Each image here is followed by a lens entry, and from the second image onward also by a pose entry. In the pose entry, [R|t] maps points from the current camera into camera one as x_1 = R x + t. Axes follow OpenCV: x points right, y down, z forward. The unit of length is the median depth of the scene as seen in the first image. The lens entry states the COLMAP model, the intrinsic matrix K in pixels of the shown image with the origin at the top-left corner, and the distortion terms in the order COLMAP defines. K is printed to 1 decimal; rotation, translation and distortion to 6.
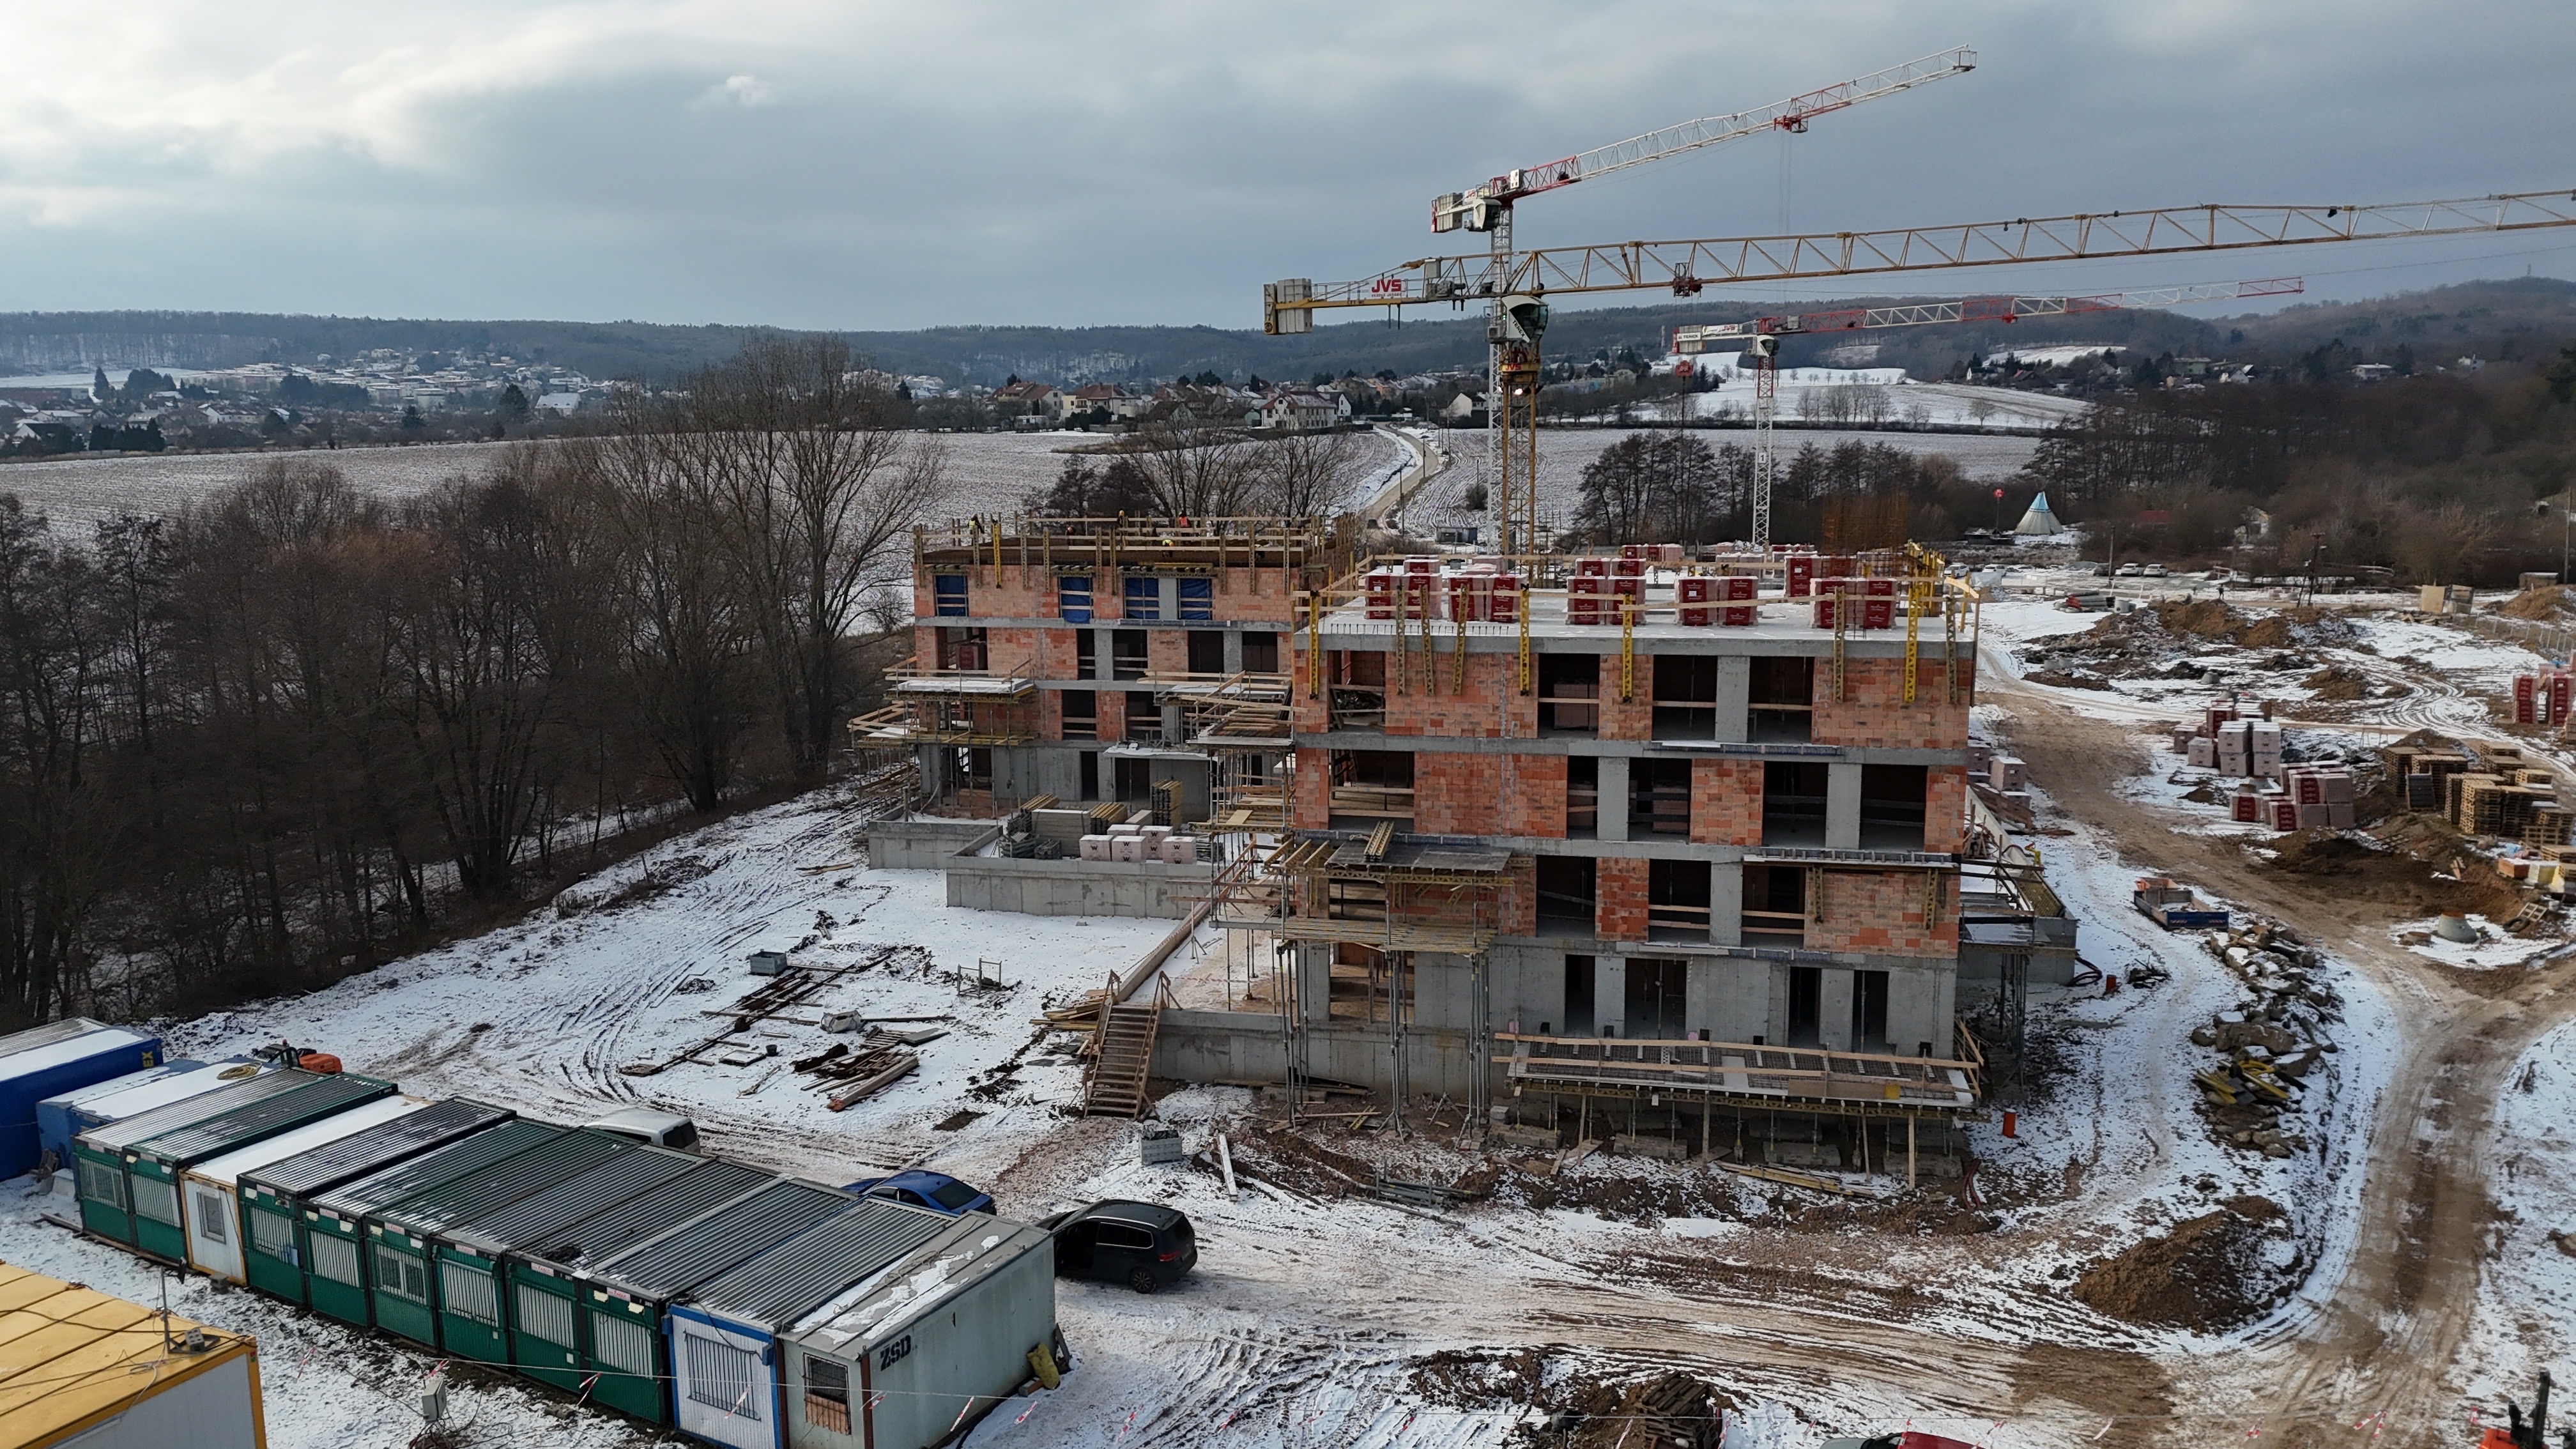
lens RADIAL K [[1876.4, 0, 1287.9], [0, 1876.4, 710.2], [0, 0, 1]] dist [0.090266, -0.097814]
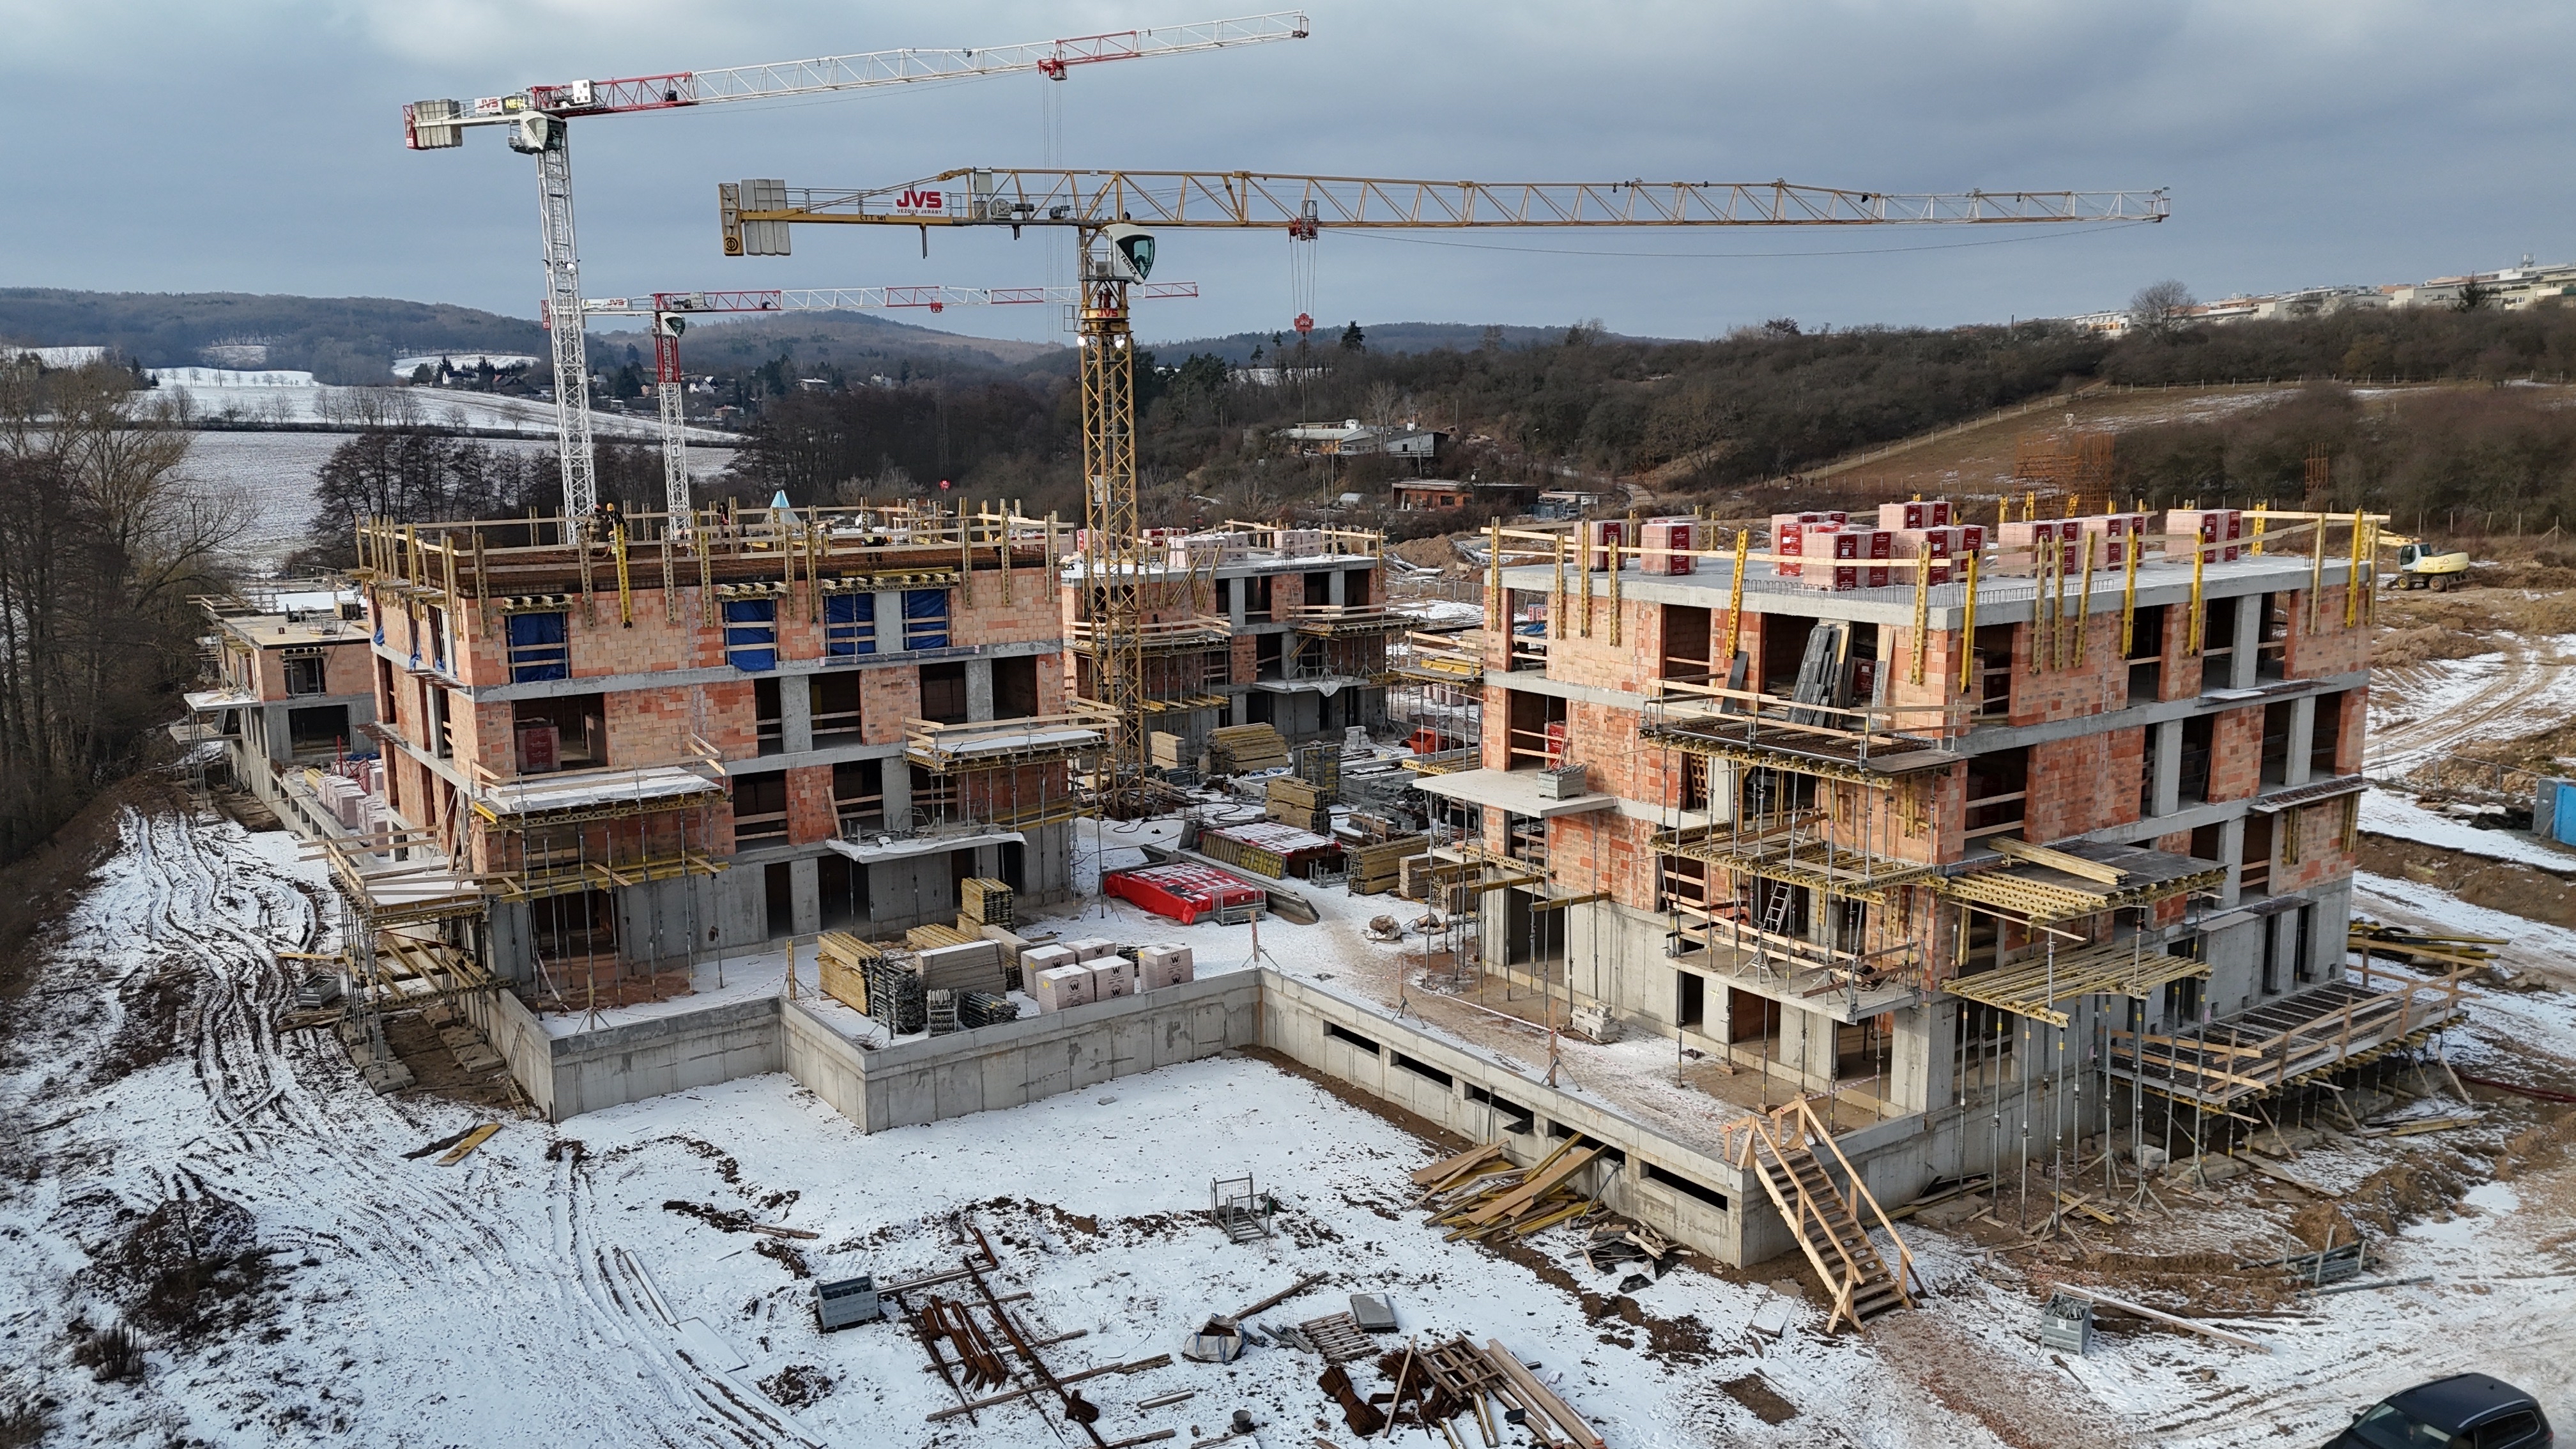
lens RADIAL K [[1876.4, 0, 1287.9], [0, 1876.4, 710.2], [0, 0, 1]] dist [0.090266, -0.097814]
pose [[0.691418, -0.109830, 0.714058, -0.459865], [0.114250, 0.992562, 0.042040, -0.039523], [-0.713364, 0.052514, 0.698823, 0.412273]]
